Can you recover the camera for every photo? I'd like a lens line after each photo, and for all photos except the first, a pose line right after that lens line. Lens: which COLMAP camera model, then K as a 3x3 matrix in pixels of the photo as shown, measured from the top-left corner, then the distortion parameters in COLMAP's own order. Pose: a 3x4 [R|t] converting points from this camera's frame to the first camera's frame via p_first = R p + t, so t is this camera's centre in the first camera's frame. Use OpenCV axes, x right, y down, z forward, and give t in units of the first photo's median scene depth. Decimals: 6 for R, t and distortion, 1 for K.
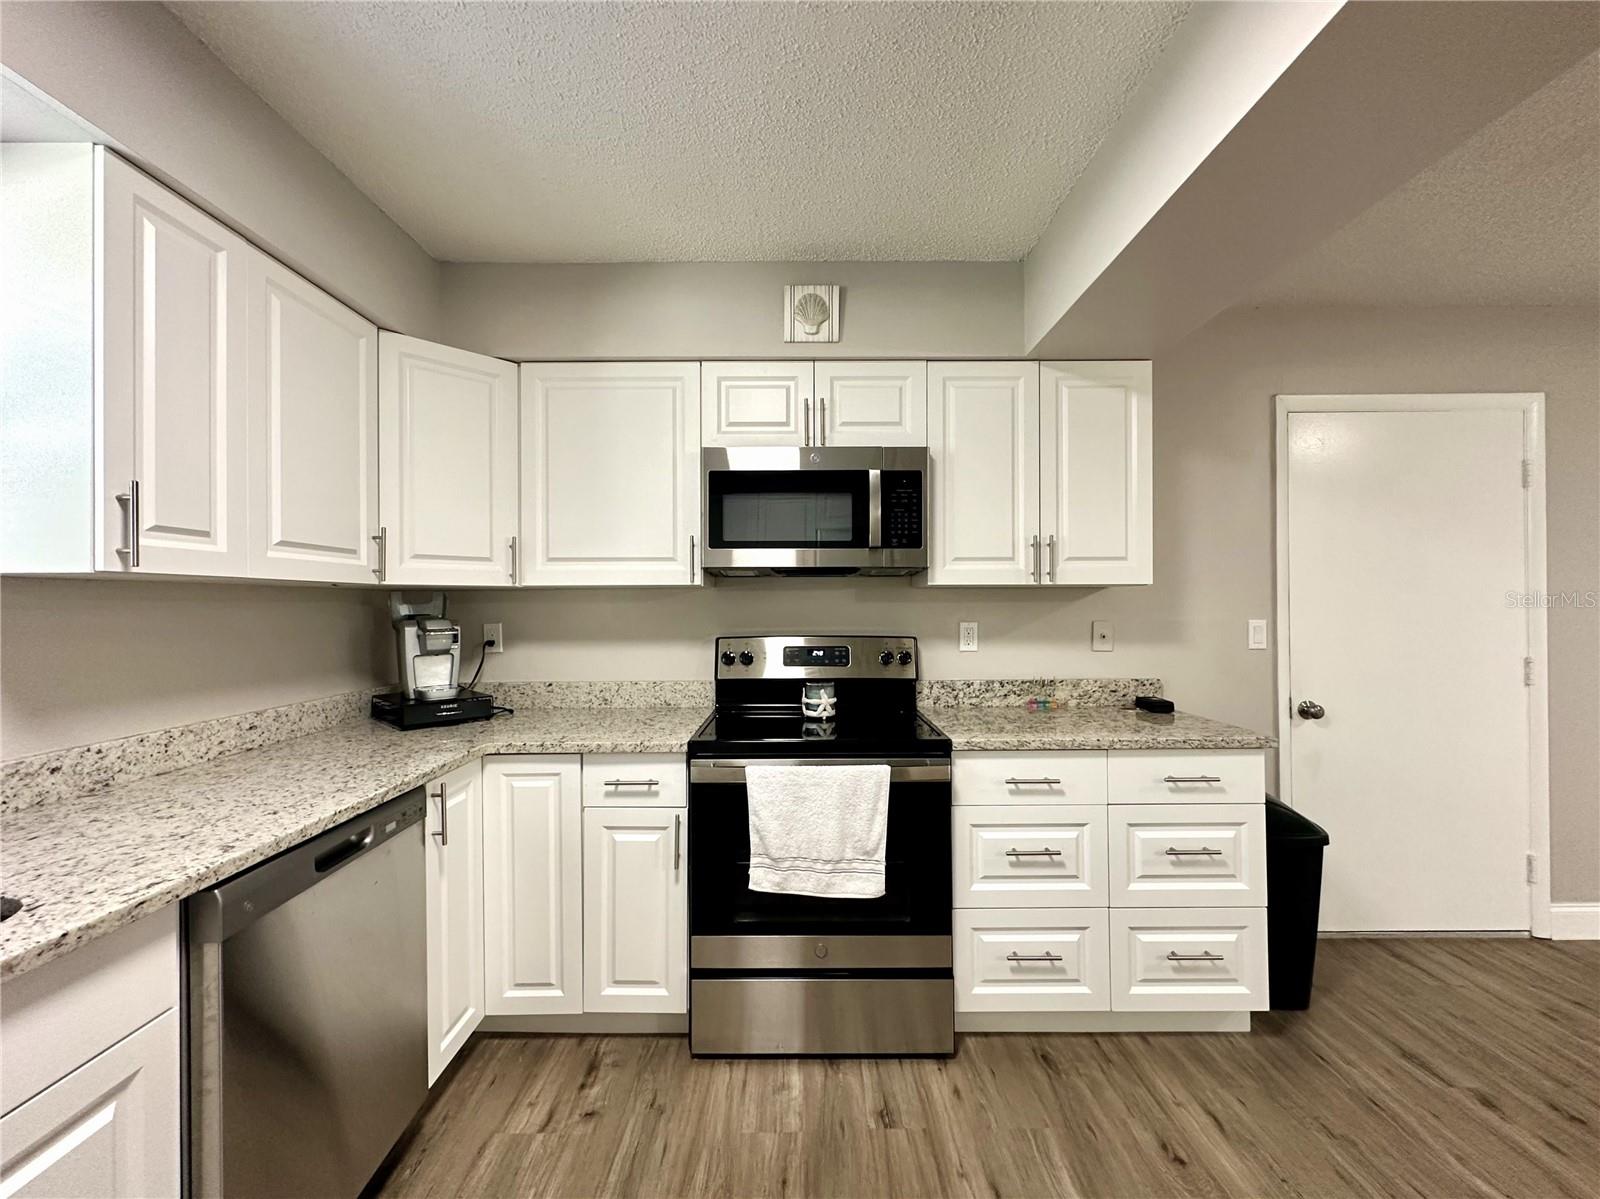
lens RADIAL K [[643.4, 0, 807.5], [0, 643.4, 603.6], [0, 0, 1]] dist [-0.003802, 0.000733]
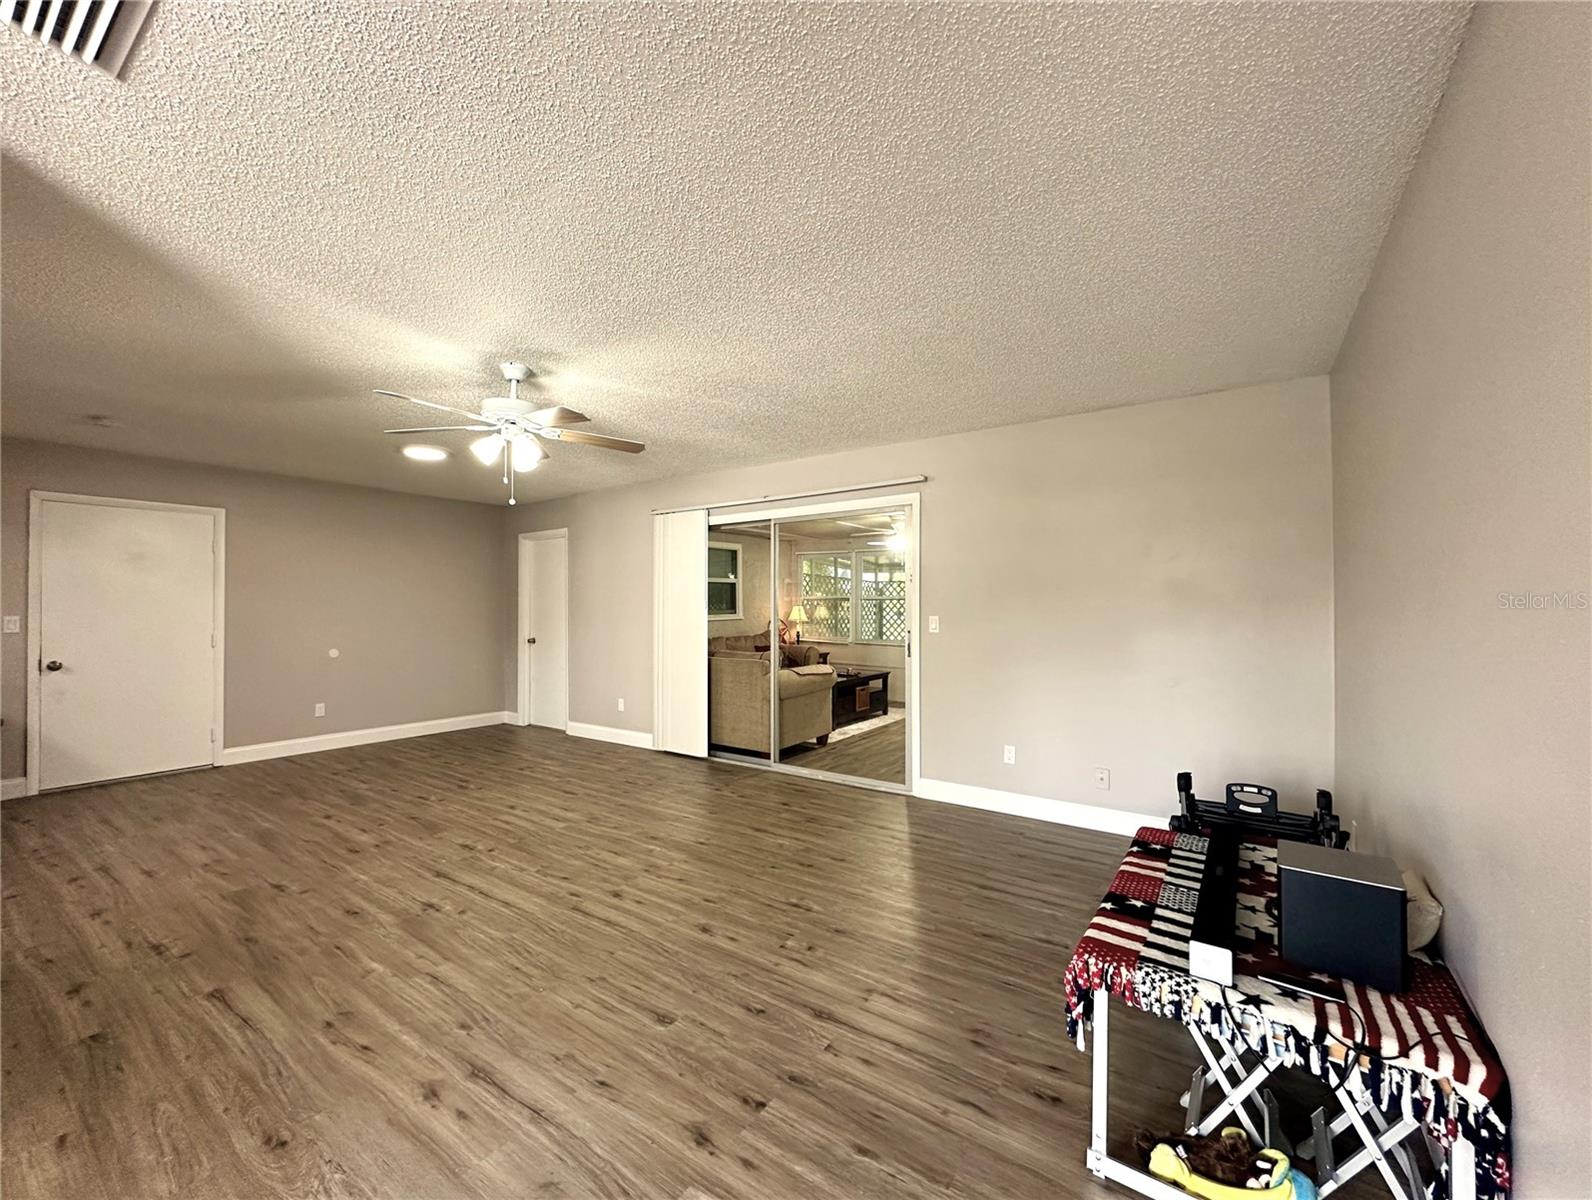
lens RADIAL K [[636.5, 0, 790.8], [0, 636.5, 600.9], [0, 0, 1]] dist [-0.001502, 0.000248]
pose [[0.571064, 0.013668, 0.820792, 0.568438], [-0.003602, 0.999893, -0.014145, -0.000017], [-0.820898, 0.005121, 0.571053, -1.995628]]
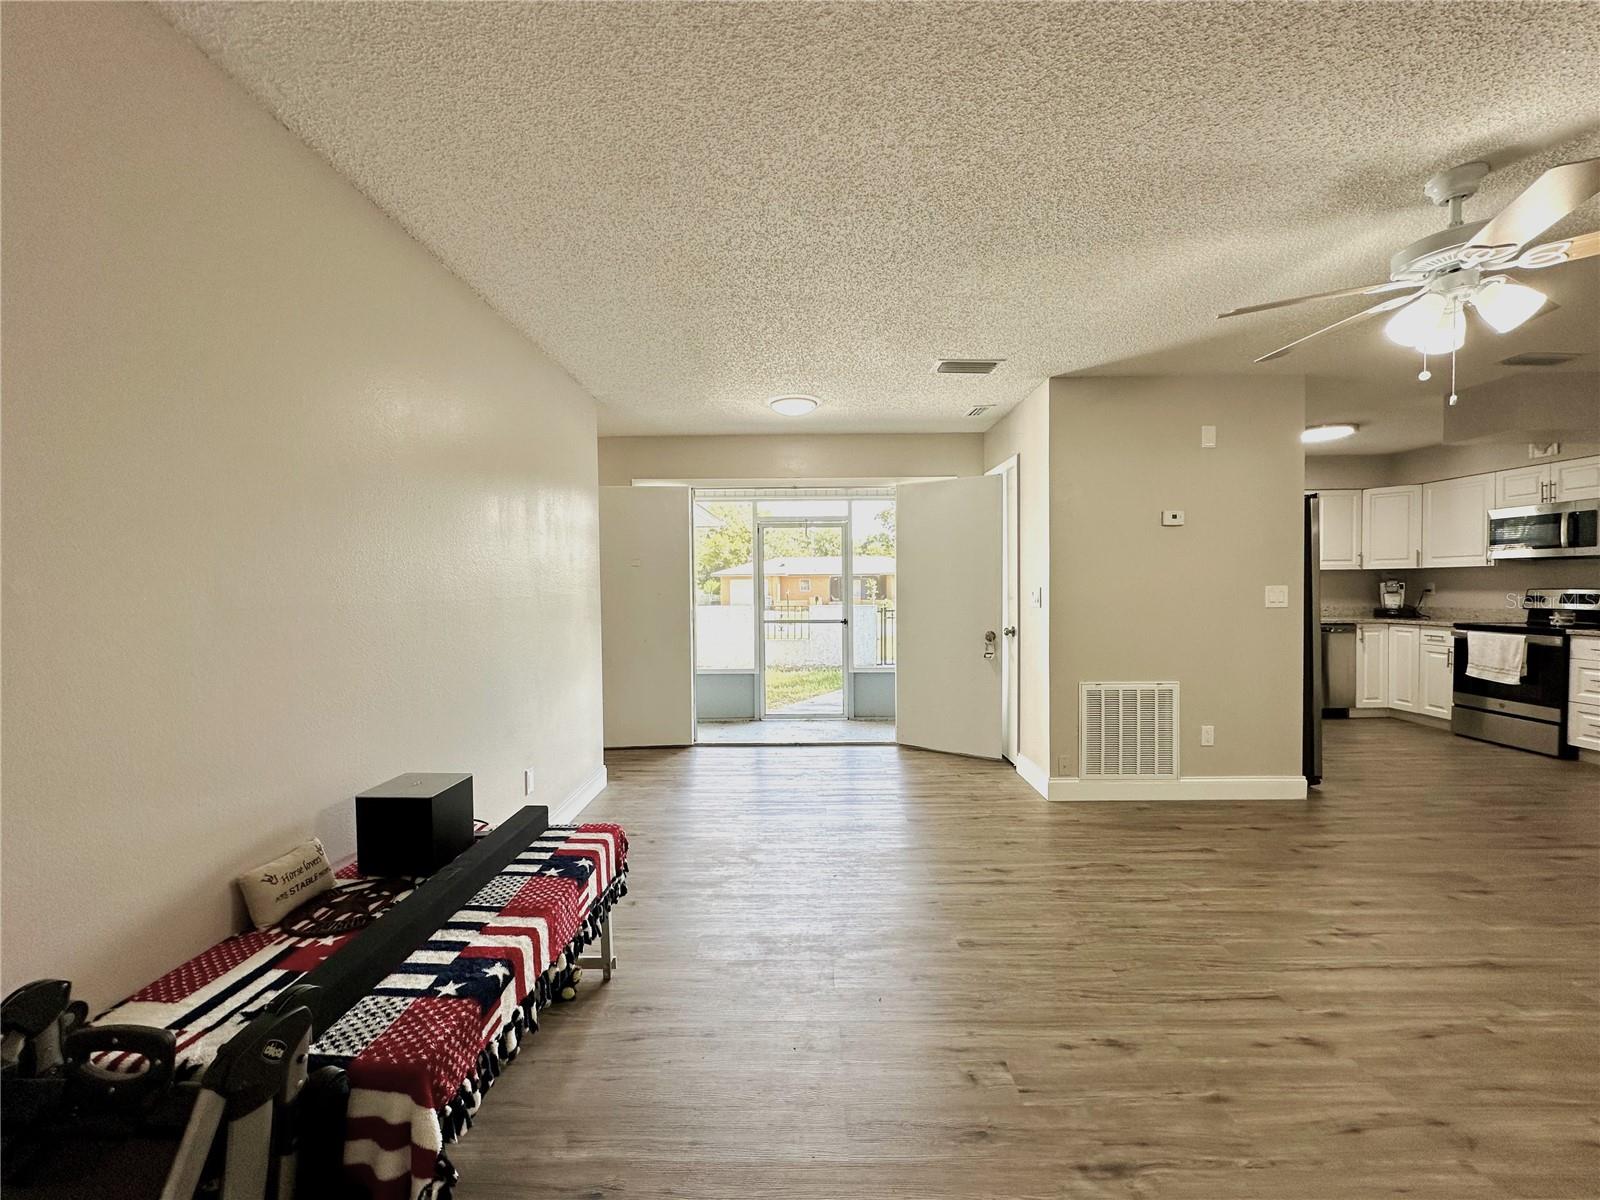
lens RADIAL K [[643.4, 0, 794.2], [0, 643.4, 595.9], [0, 0, 1]] dist [-0.003802, 0.000733]
pose [[-0.010357, 0.022836, -0.999686, 2.261248], [0.010092, 0.999691, 0.022732, 0.003585], [0.999895, -0.009854, -0.010584, -1.580262]]
